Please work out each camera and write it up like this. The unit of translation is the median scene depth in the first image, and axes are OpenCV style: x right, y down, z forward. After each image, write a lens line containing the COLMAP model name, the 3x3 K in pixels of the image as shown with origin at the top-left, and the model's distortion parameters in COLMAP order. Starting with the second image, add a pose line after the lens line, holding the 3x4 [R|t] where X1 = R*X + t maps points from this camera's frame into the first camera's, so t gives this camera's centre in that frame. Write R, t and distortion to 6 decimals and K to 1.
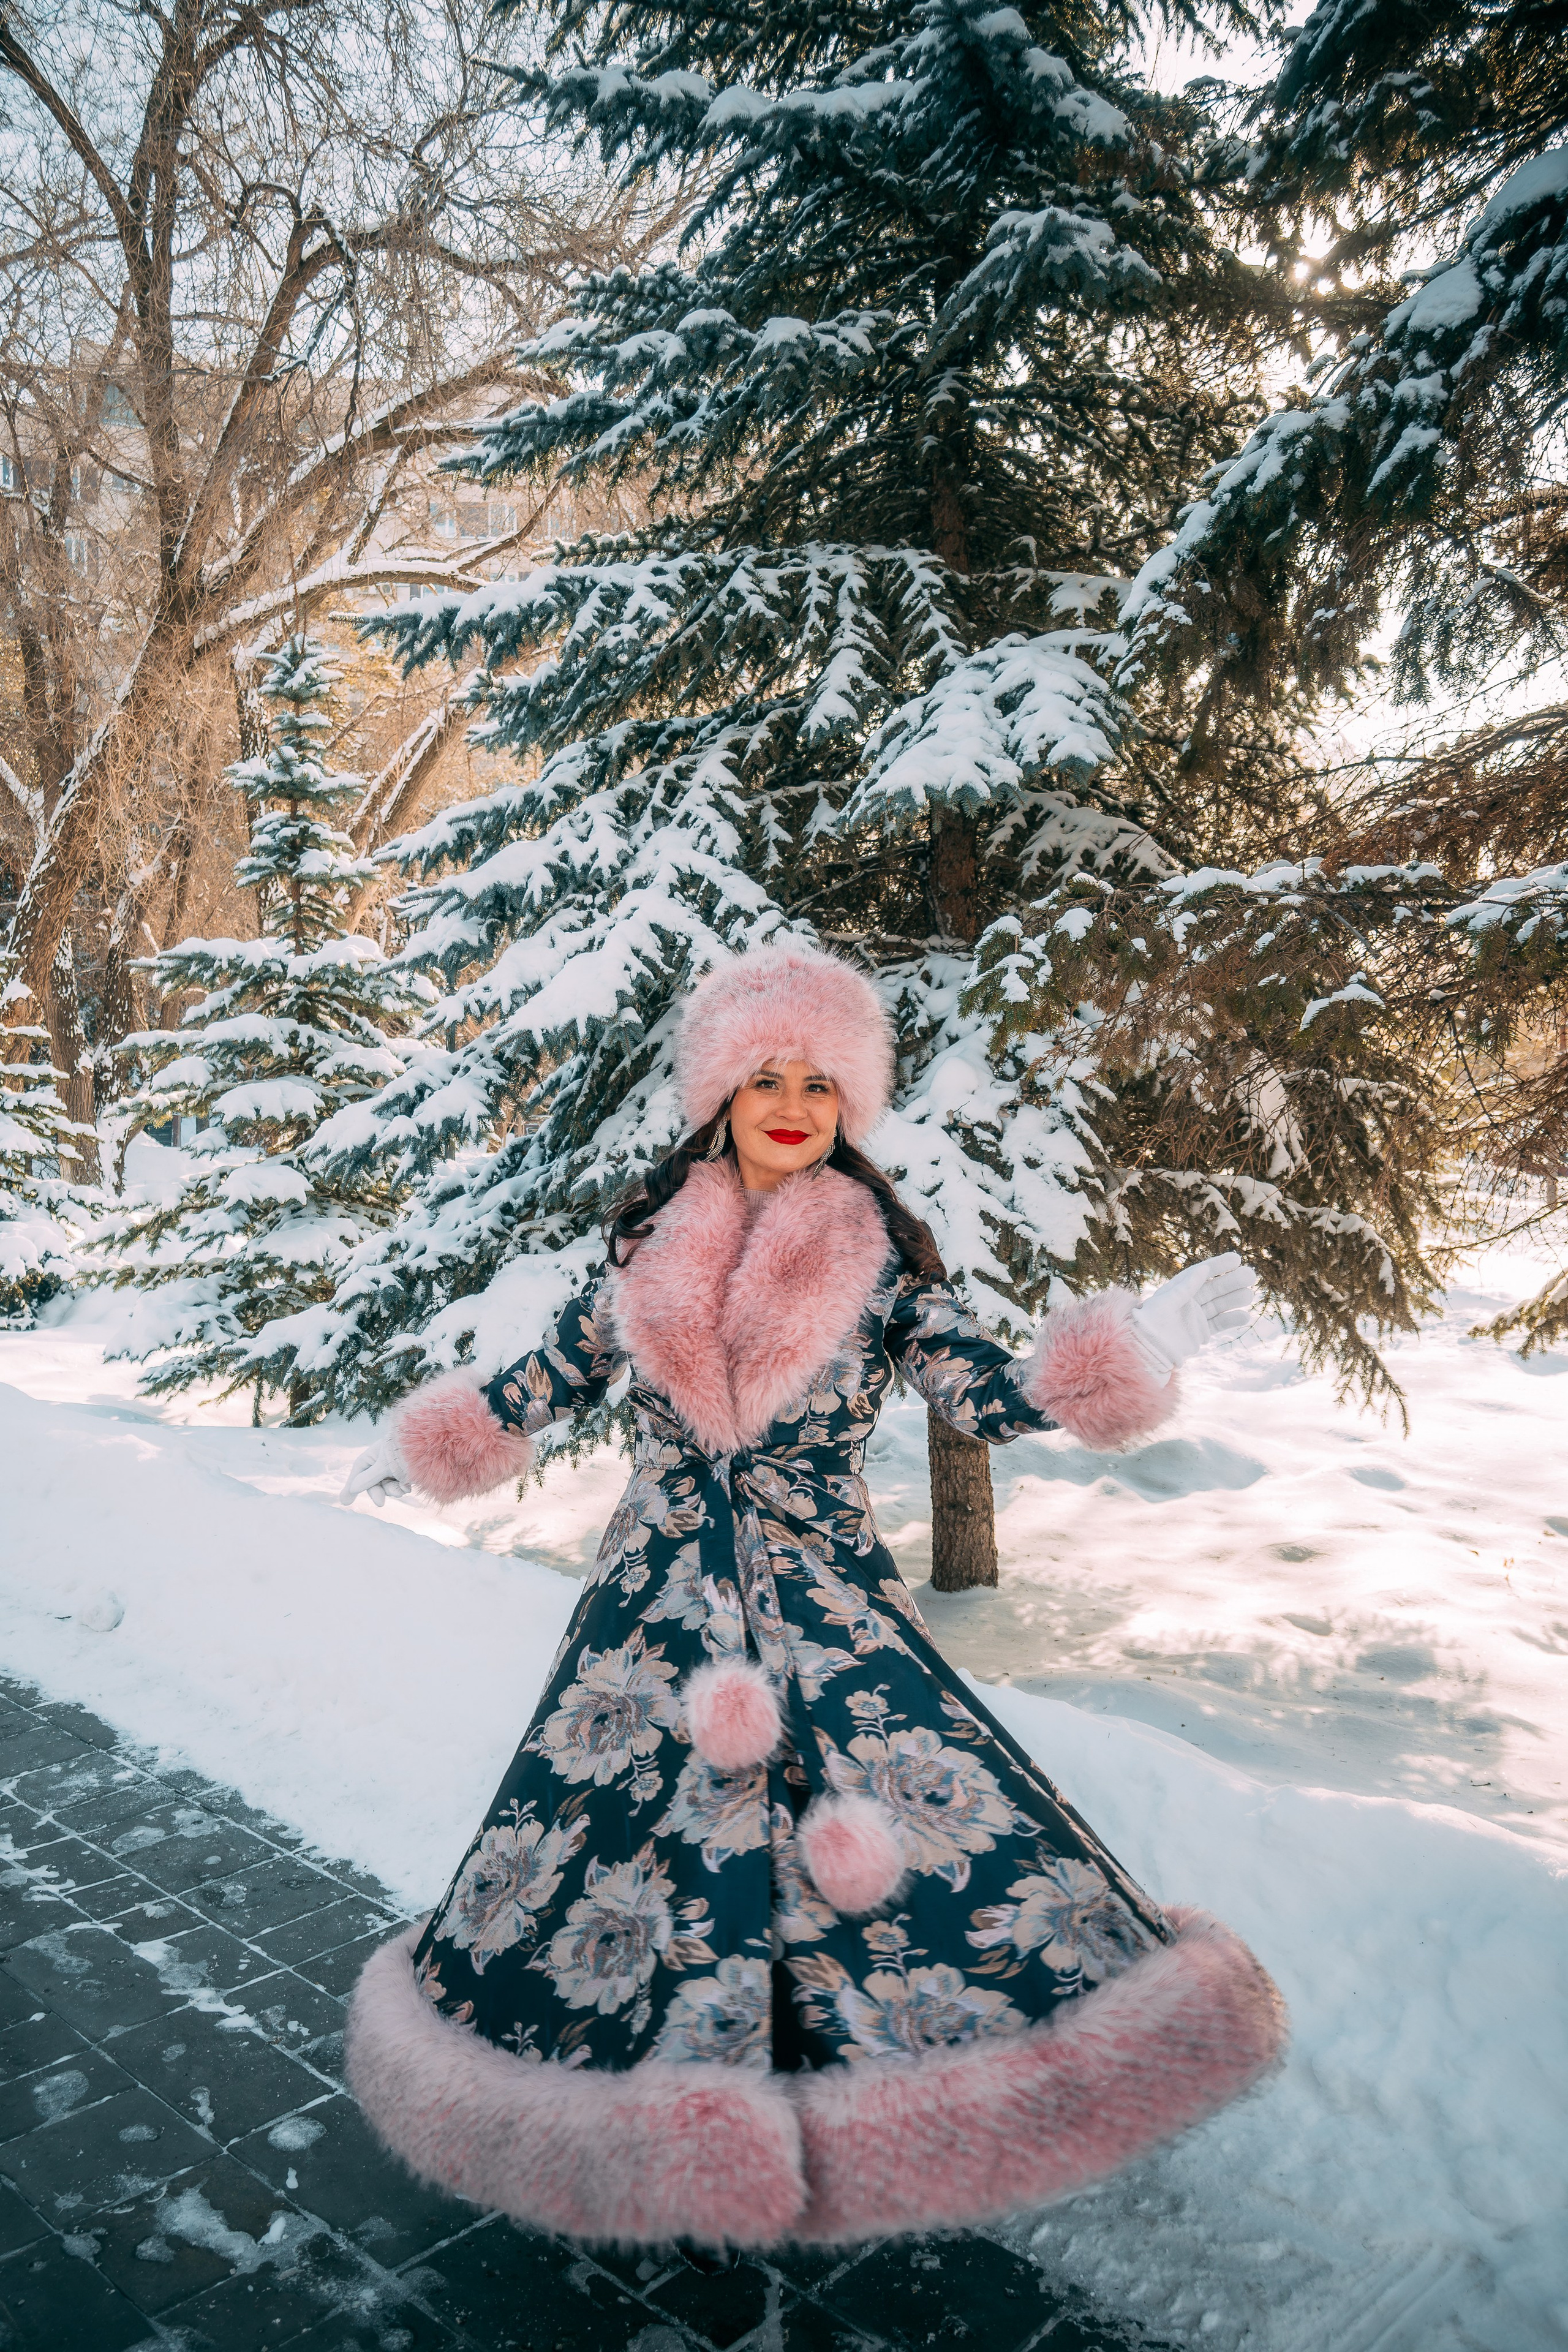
lens RADIAL K [[1658.7, 0, 784.0], [0, 1658.7, 1176.0], [0, 0, 1]] dist [0.008541, -0.003034]
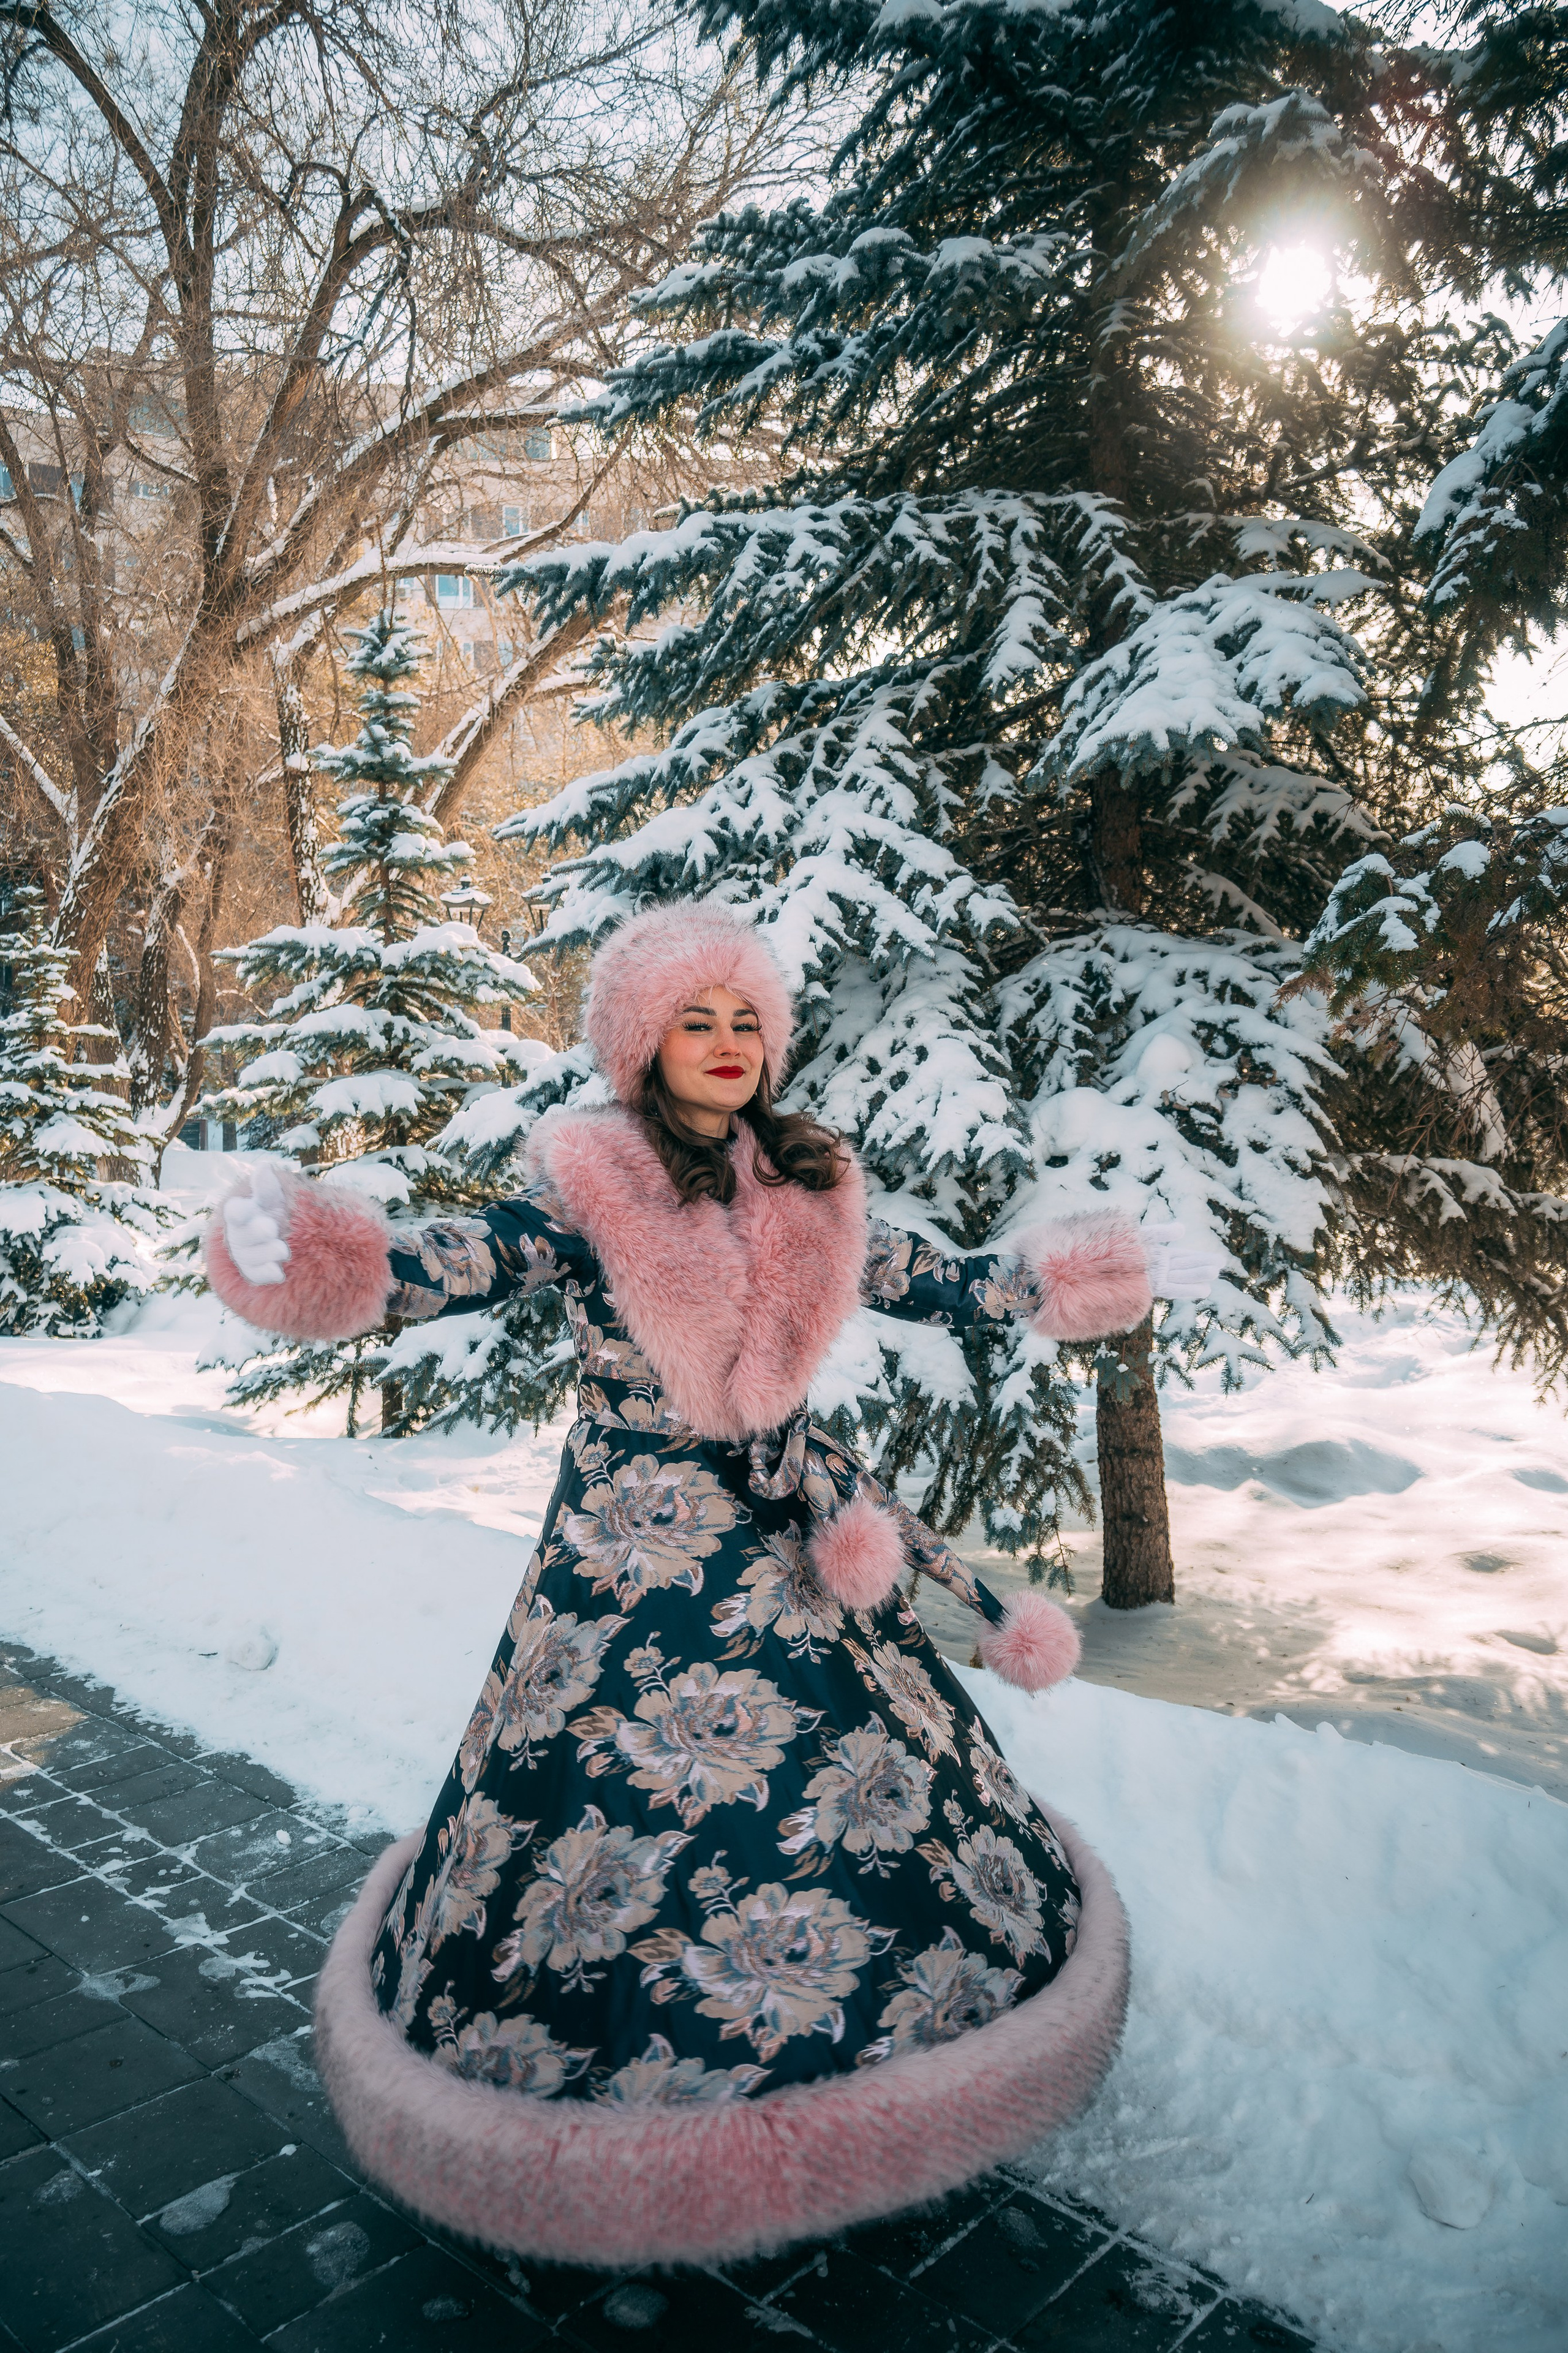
lens RADIAL K [[1632.5, 0, 784.0], [0, 1632.5, 1176.5], [0, 0, 1]] dist [0.003510, -0.001324]
pose [[0.999933, -0.011320, 0.002413, -0.099030], [0.011318, 0.999936, 0.000857, 0.004126], [-0.002423, -0.000829, 0.999997, 0.083781]]
